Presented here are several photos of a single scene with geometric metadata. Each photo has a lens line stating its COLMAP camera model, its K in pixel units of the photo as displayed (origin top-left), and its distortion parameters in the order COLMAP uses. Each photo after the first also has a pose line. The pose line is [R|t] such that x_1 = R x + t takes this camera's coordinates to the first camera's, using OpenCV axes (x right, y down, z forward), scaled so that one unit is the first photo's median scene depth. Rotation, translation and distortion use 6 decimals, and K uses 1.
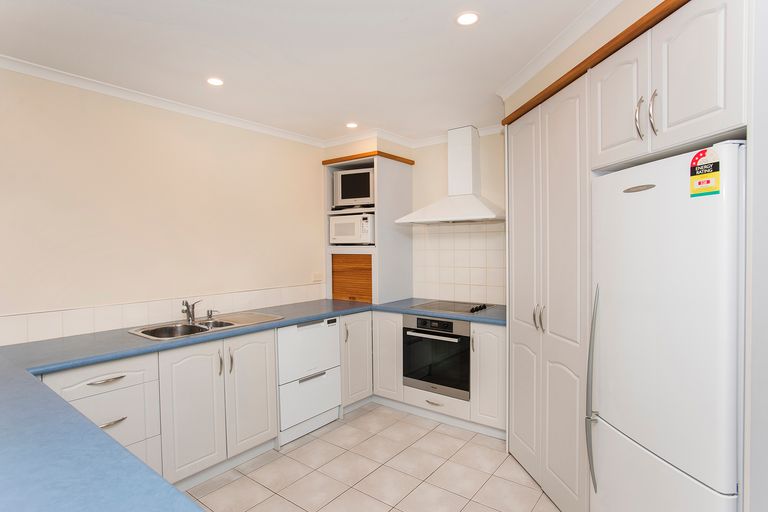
lens RADIAL K [[413.0, 0, 384.0], [0, 413.0, 256.5], [0, 0, 1]] dist [-0.030770, 0.000135]
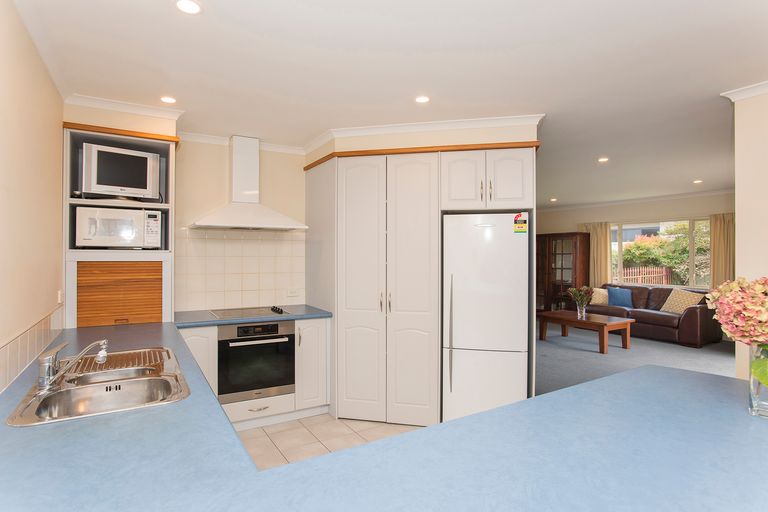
lens RADIAL K [[425.5, 0, 388.0], [0, 425.5, 253.2], [0, 0, 1]] dist [0.004749, 0.000526]
pose [[0.378805, 0.004447, 0.925466, -0.637975], [0.012876, 0.999866, -0.010075, -0.006535], [-0.925387, 0.015732, 0.378697, 0.276815]]
